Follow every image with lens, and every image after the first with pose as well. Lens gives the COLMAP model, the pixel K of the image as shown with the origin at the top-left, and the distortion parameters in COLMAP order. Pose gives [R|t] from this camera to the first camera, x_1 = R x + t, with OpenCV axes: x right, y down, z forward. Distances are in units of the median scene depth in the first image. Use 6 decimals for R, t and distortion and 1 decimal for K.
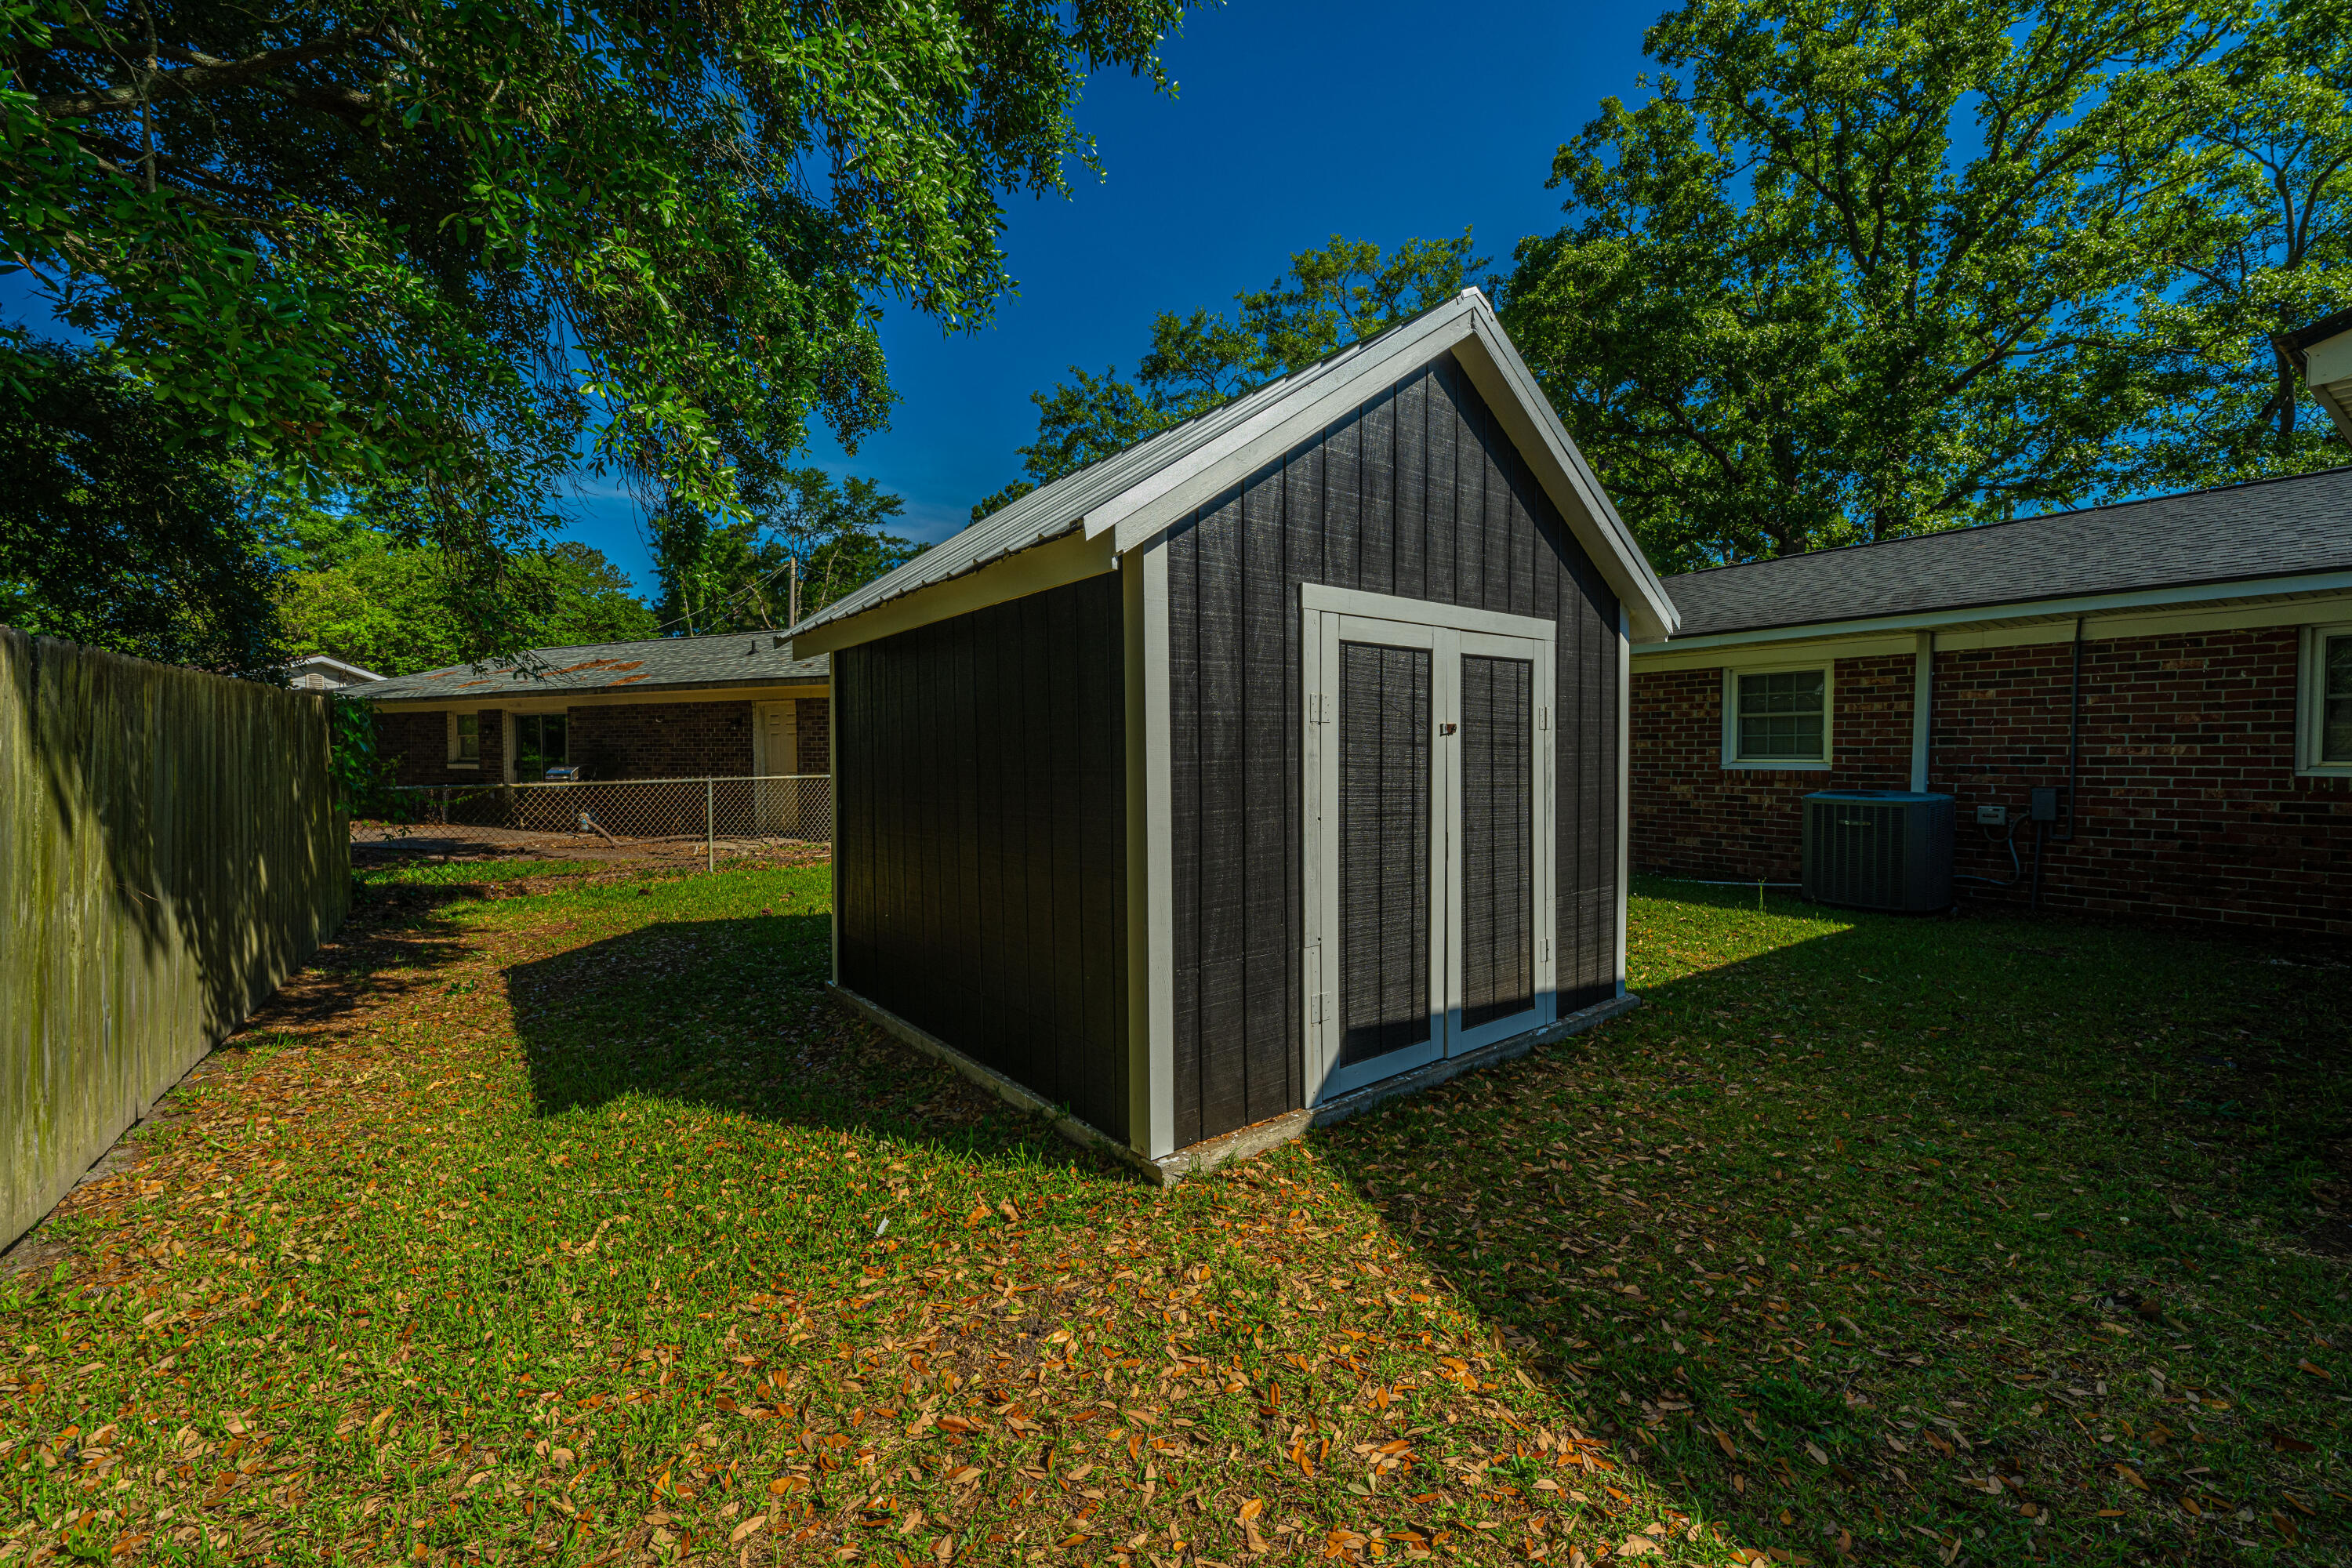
lens RADIAL K [[967.8, 0, 1176.0], [0, 967.8, 784.0], [0, 0, 1]] dist [-0.000854, -0.000030]
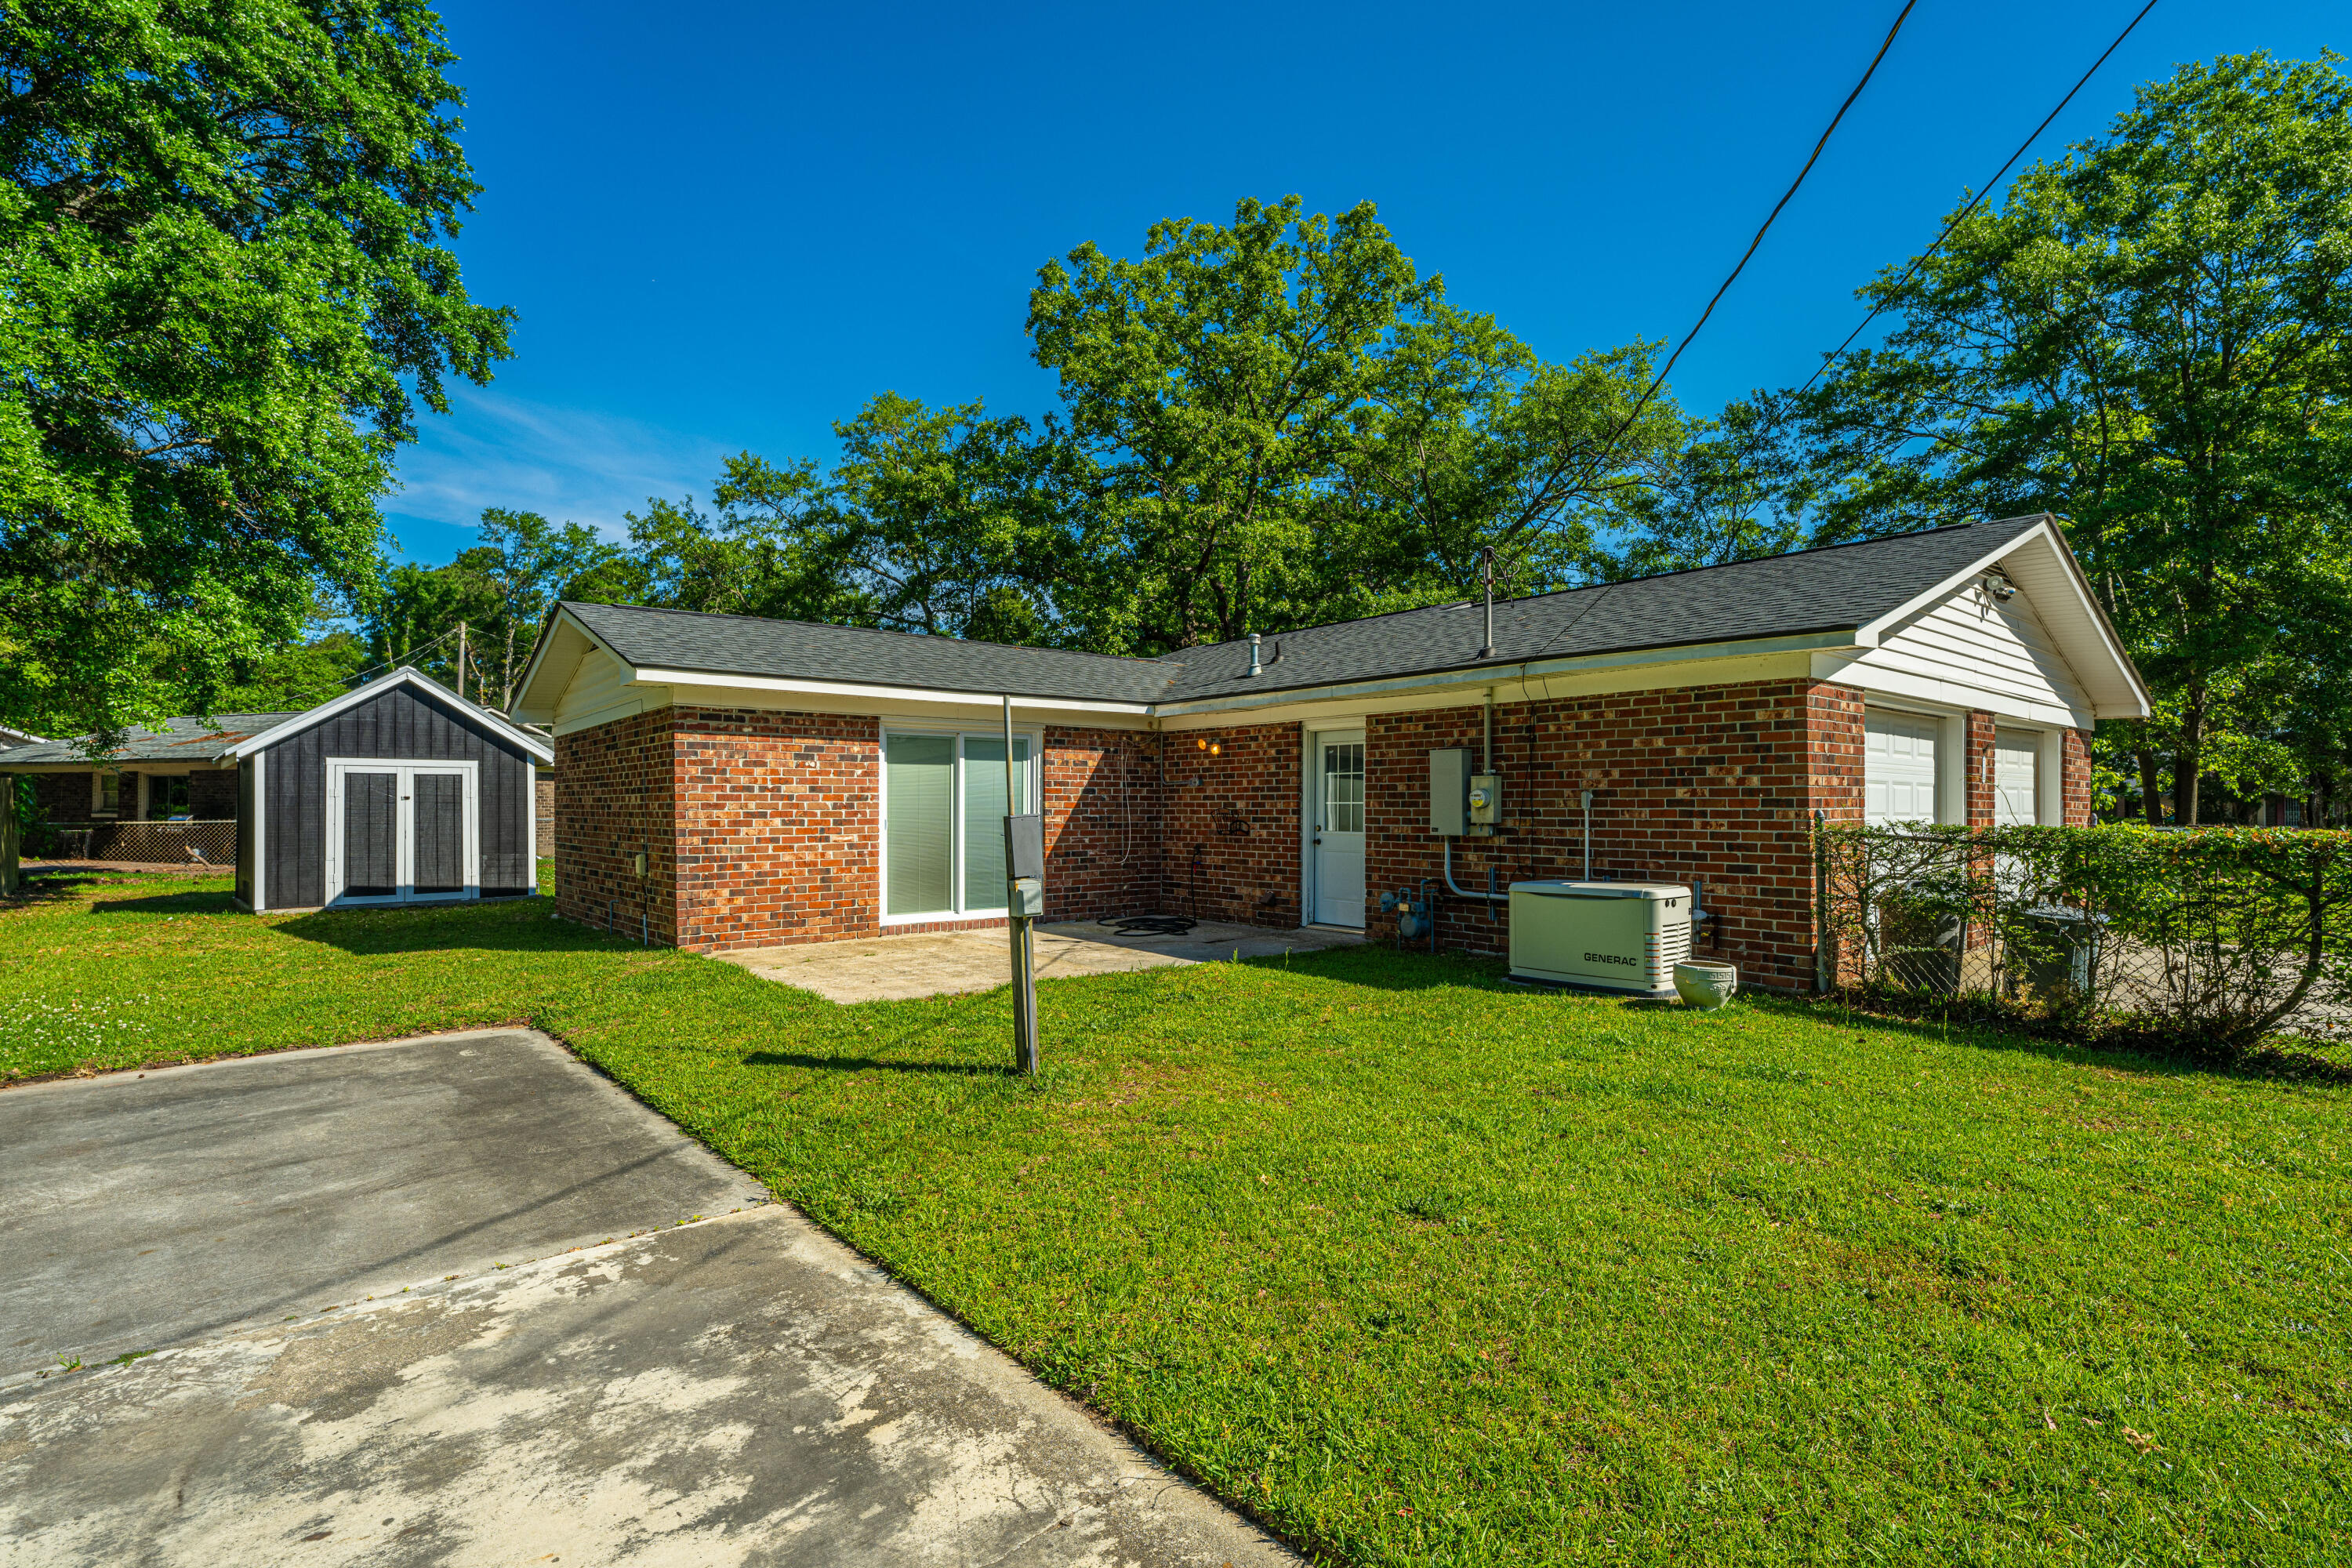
lens RADIAL K [[1116.8, 0, 1177.3], [0, 1116.8, 794.3], [0, 0, 1]] dist [0.002518, 0.000284]
pose [[0.994084, -0.001939, 0.108596, 2.370535], [0.005985, 0.999299, -0.036945, 0.081730], [-0.108449, 0.037377, 0.993399, -2.904715]]
